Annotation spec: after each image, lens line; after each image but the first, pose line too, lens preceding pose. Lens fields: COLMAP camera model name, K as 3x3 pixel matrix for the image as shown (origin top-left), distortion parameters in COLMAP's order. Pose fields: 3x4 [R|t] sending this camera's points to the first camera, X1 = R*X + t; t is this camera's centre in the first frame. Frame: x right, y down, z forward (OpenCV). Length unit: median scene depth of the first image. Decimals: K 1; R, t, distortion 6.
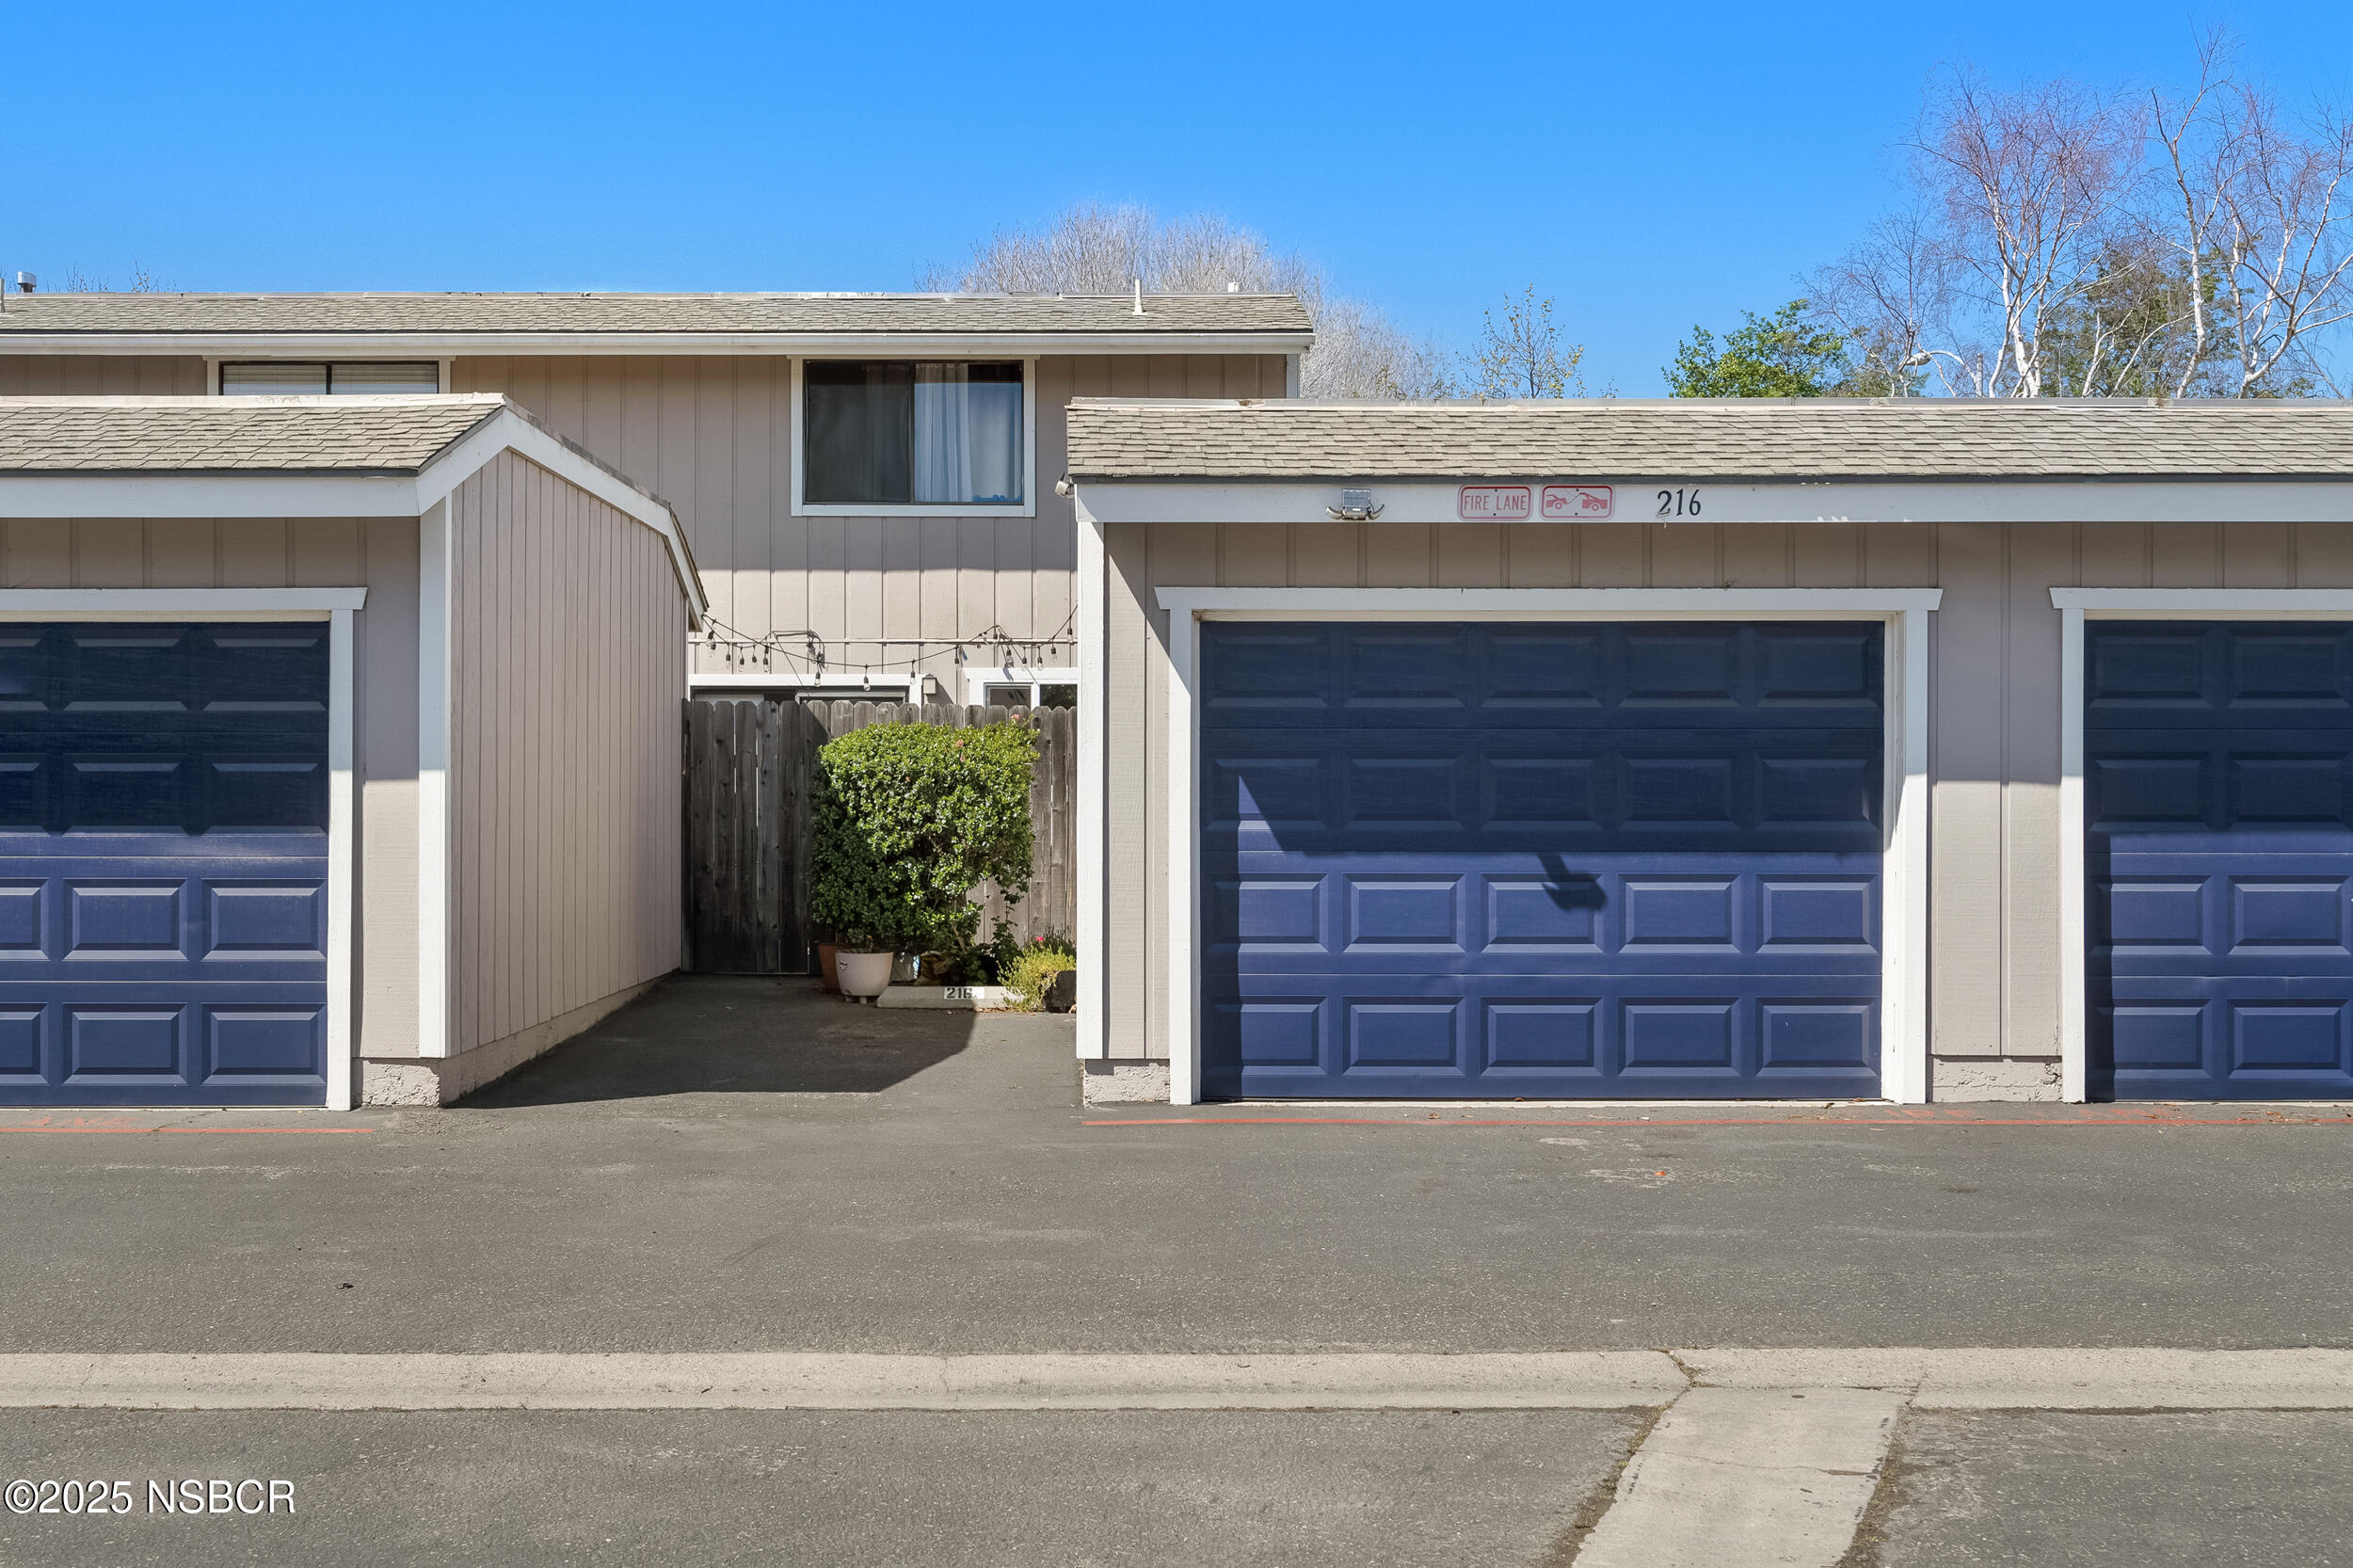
lens RADIAL K [[2729.0, 0, 1176.3], [0, 2729.0, 849.6], [0, 0, 1]] dist [-0.002372, -0.010180]
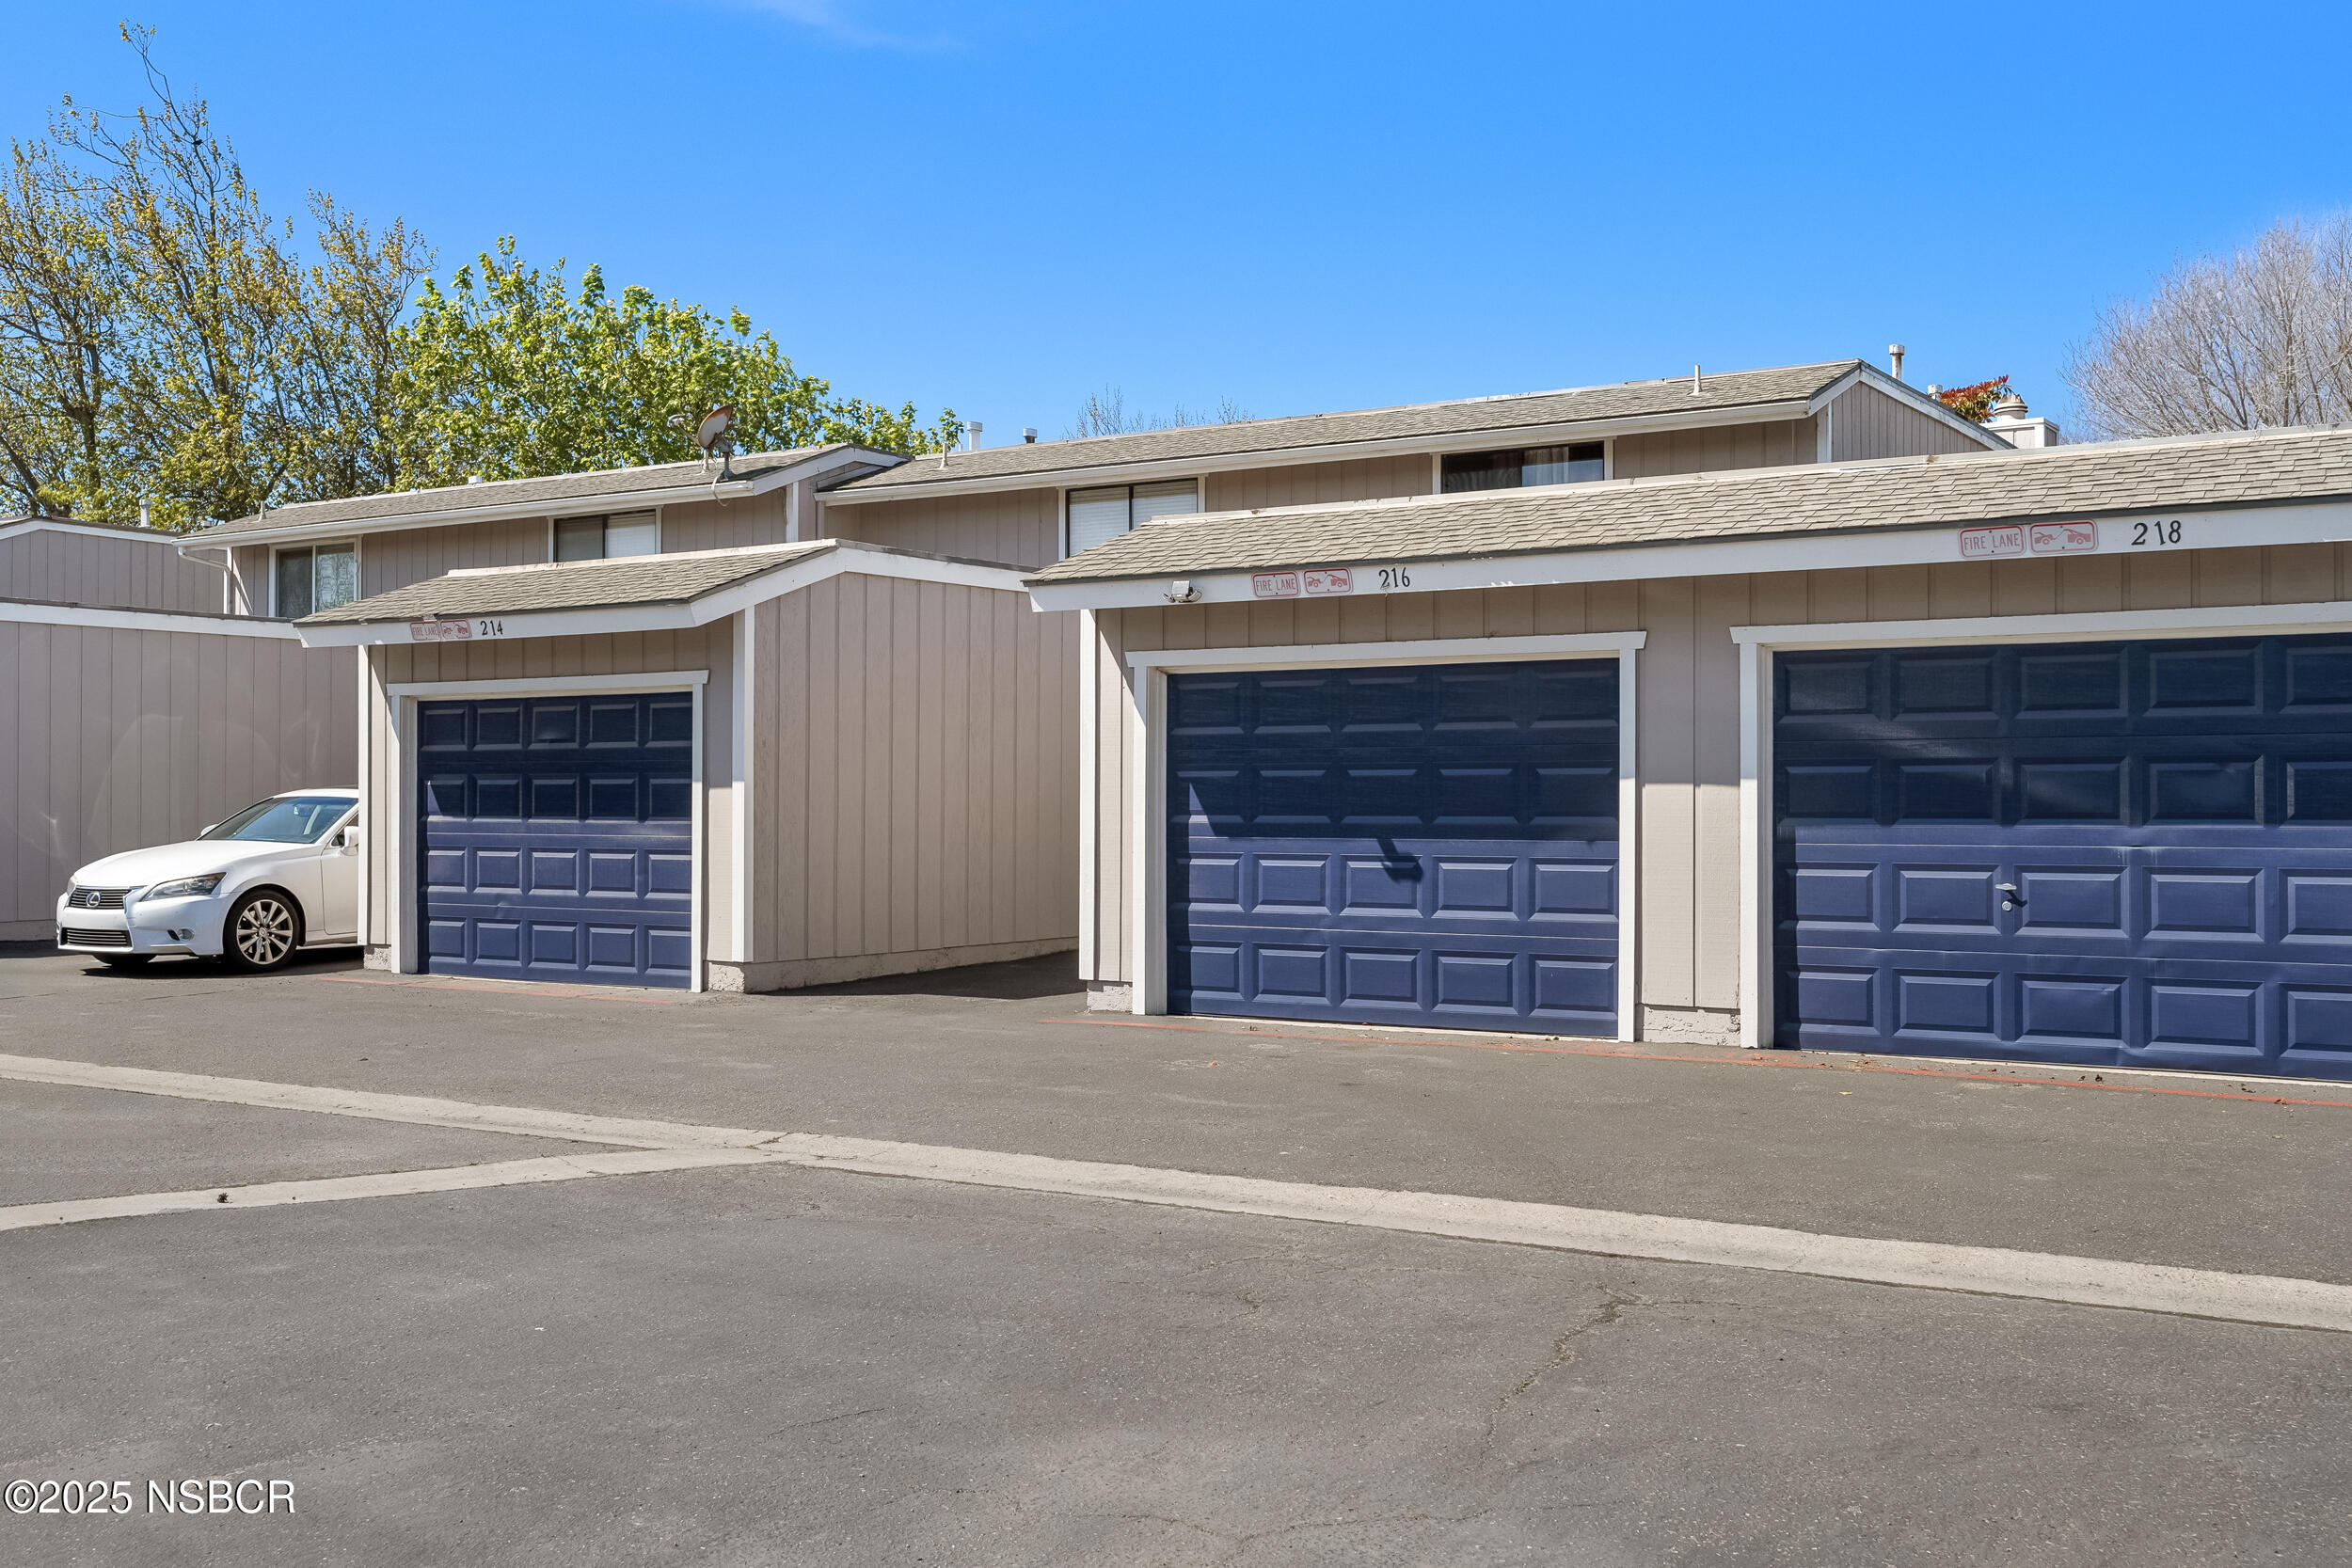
lens RADIAL K [[2348.2, 0, 1176.0], [0, 2348.2, 784.0], [0, 0, 1]] dist [-0.011155, -0.000042]
pose [[0.844619, -0.004354, -0.535350, 0.667588], [-0.008786, 0.999720, -0.021992, 0.000075], [0.535295, 0.023278, 0.844344, -0.025084]]
